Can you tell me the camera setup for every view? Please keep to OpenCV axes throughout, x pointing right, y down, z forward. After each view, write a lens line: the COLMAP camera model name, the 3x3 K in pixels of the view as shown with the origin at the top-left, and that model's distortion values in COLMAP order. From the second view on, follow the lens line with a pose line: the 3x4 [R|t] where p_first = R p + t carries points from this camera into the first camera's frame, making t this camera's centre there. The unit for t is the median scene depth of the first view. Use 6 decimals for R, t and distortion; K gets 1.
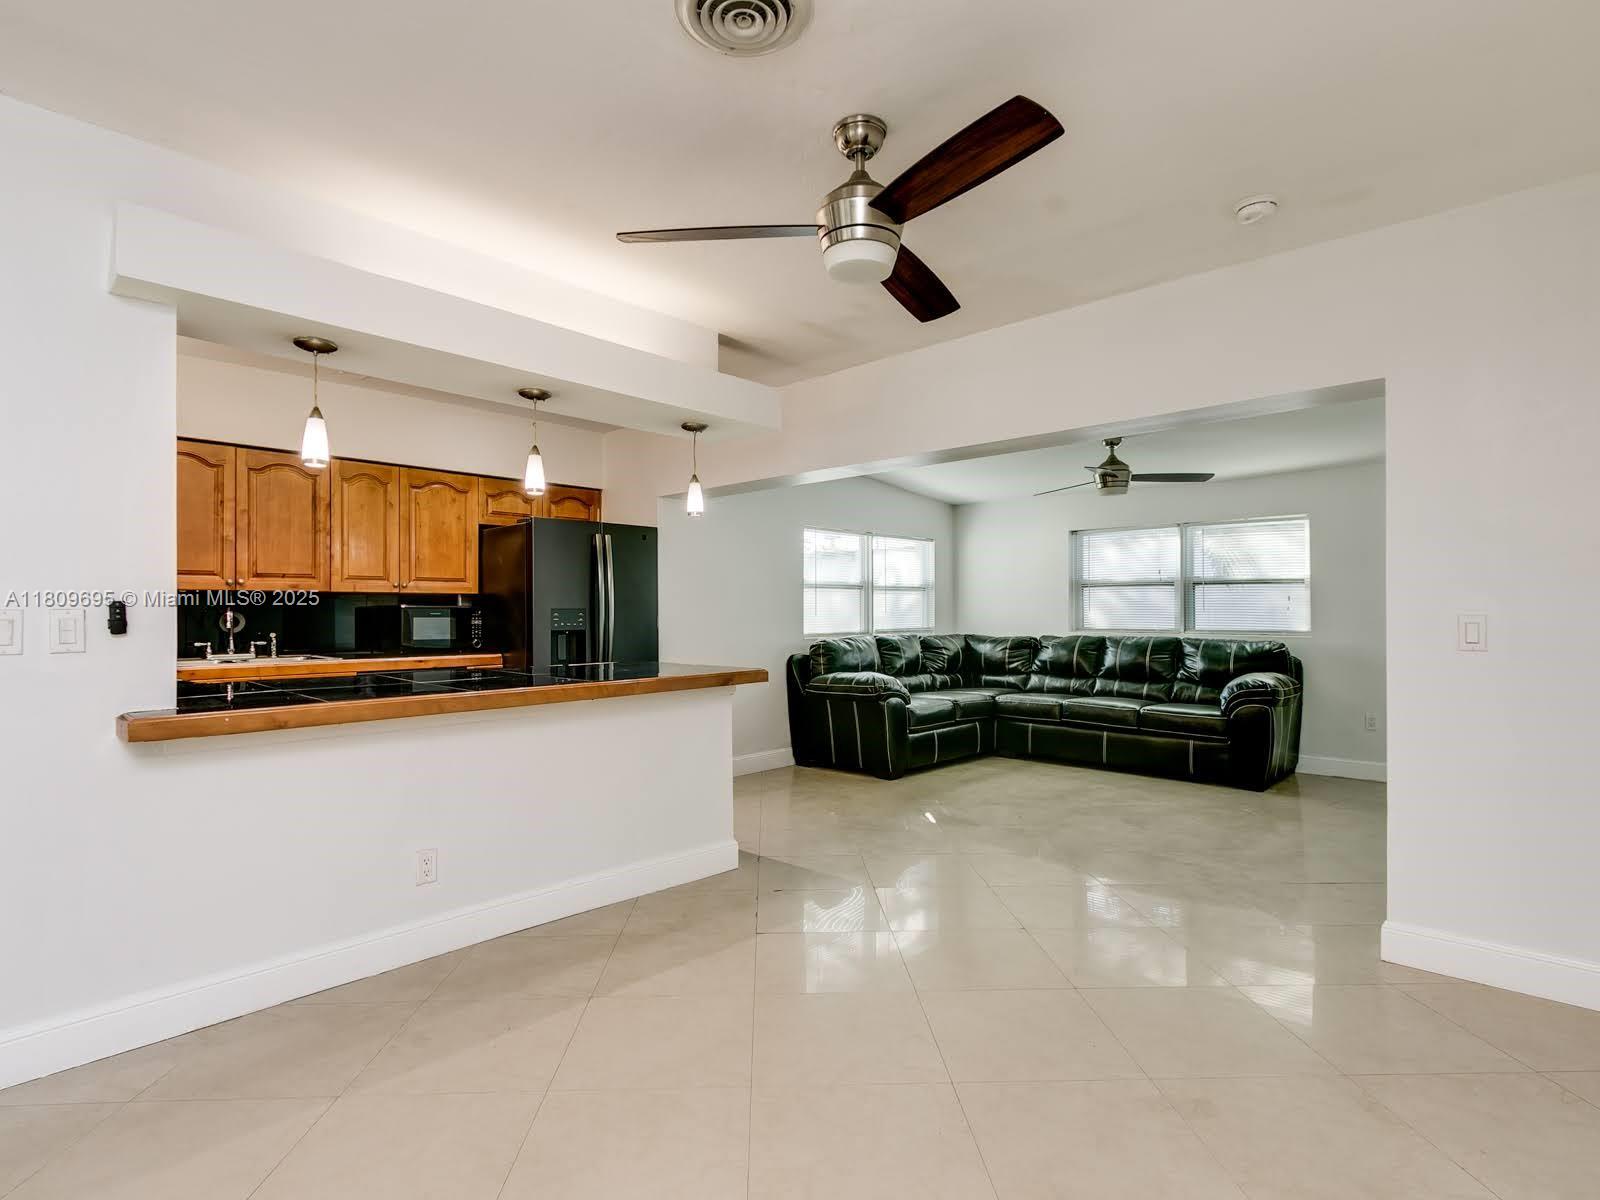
lens RADIAL K [[803.6, 0, 785.9], [0, 803.6, 598.9], [0, 0, 1]] dist [0.001460, -0.001755]
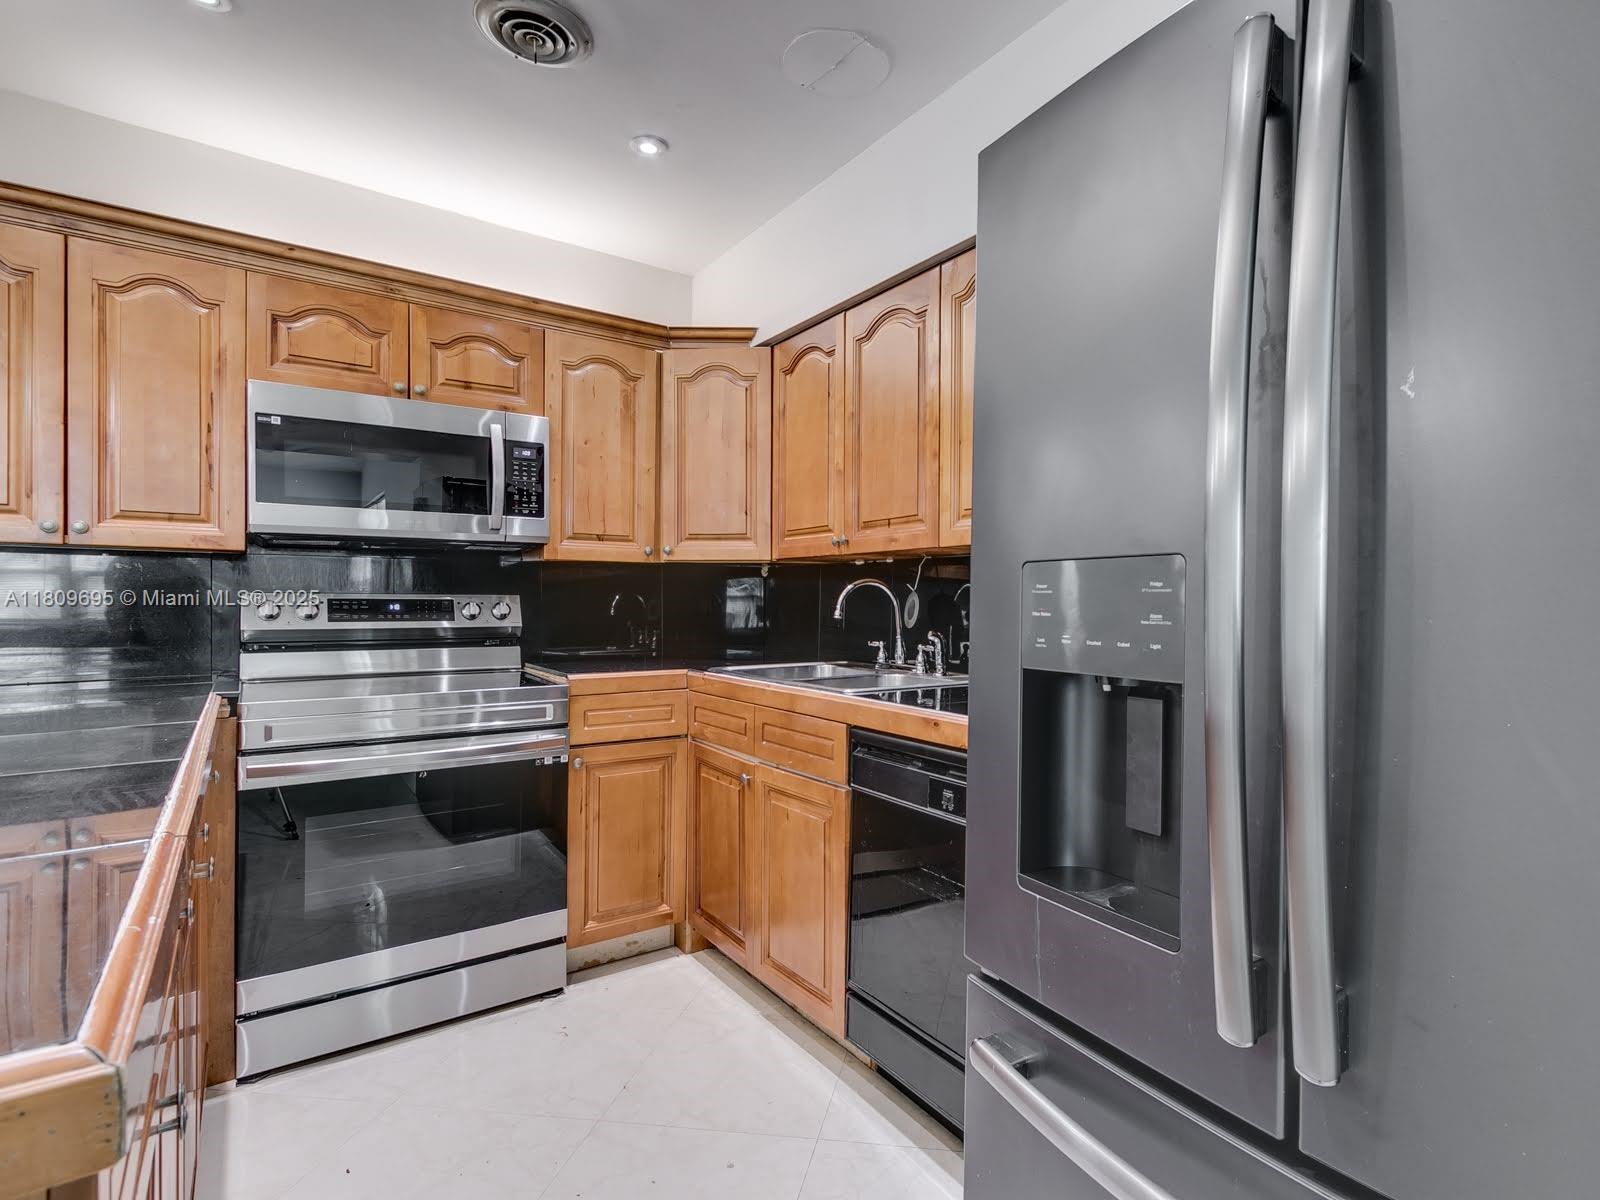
lens RADIAL K [[817.4, 0, 856.5], [0, 817.4, 606.2], [0, 0, 1]] dist [0.012311, -0.000413]
pose [[-0.133577, 0.002836, -0.991034, -0.078775], [0.007062, 0.999973, 0.001909, 0.021587], [0.991013, -0.006743, -0.133594, 0.897704]]
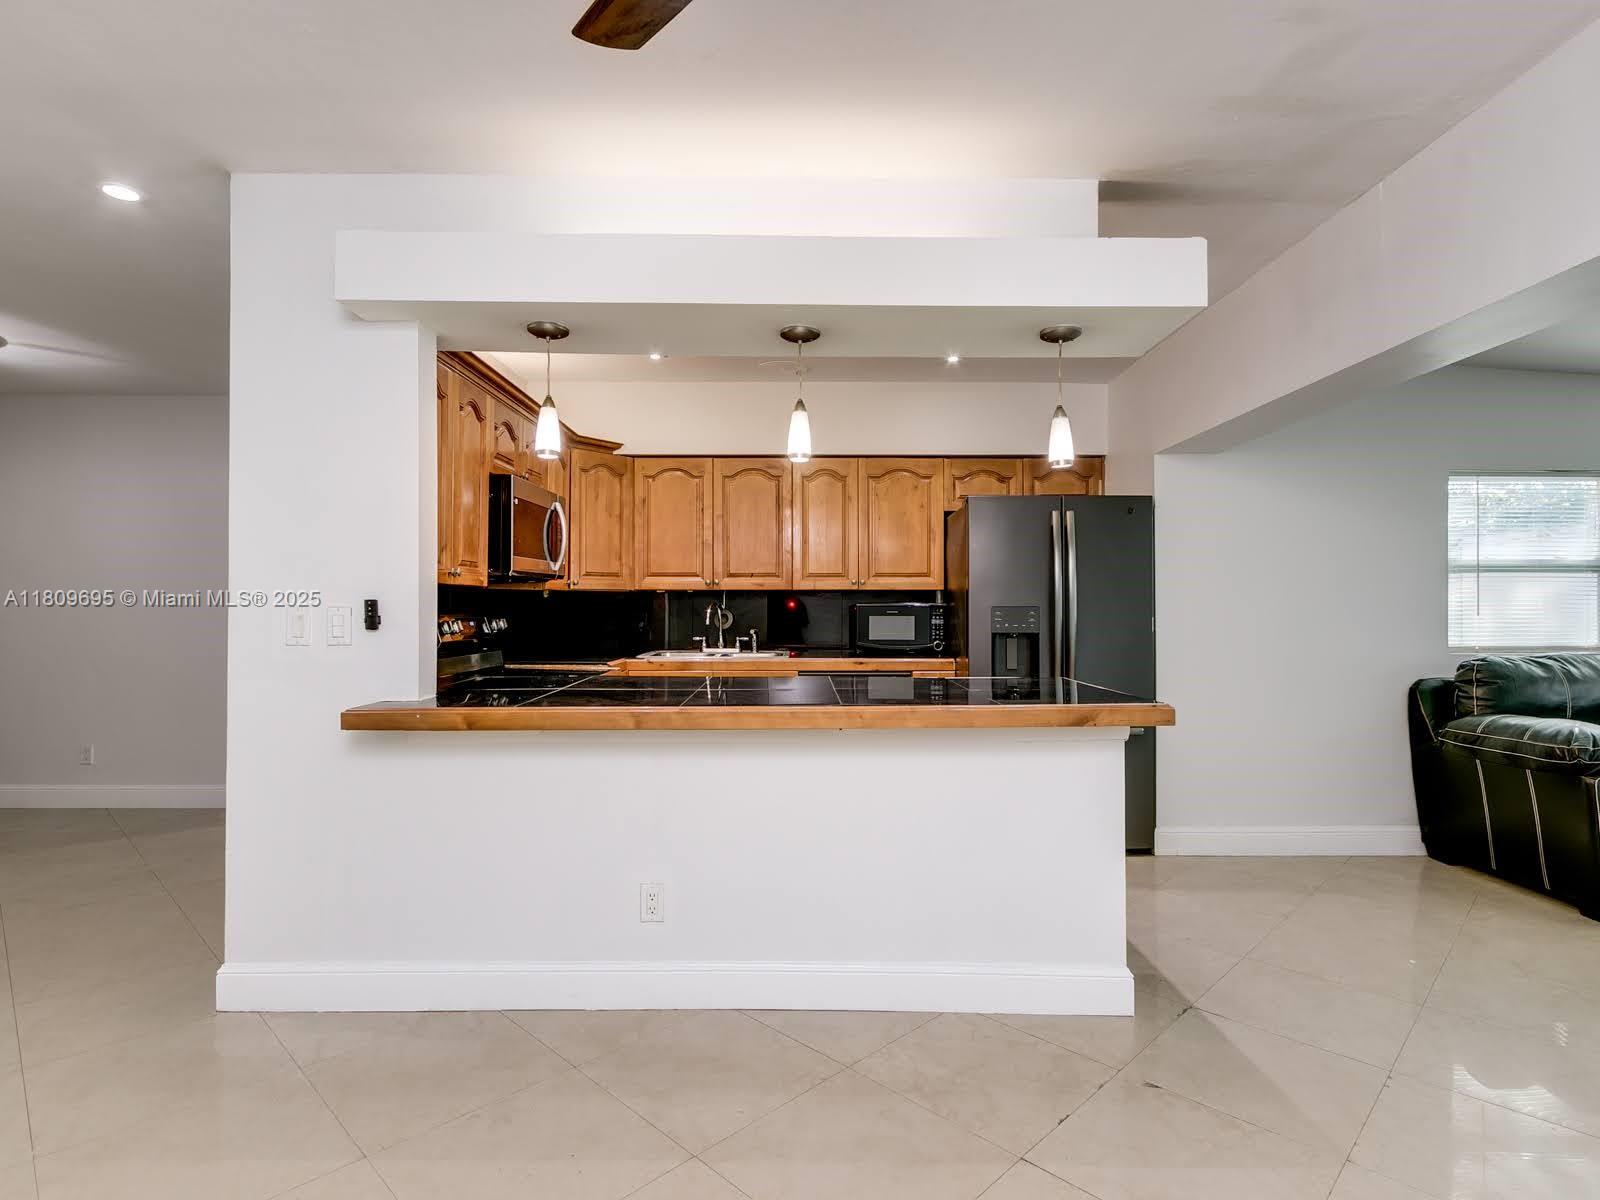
lens RADIAL K [[817.4, 0, 801.1], [0, 817.4, 601.3], [0, 0, 1]] dist [0.012311, -0.000413]
pose [[0.705897, -0.005564, -0.708293, 0.149883], [0.009578, 0.999953, 0.001690, 0.003454], [0.708250, -0.007977, 0.705917, 0.249872]]
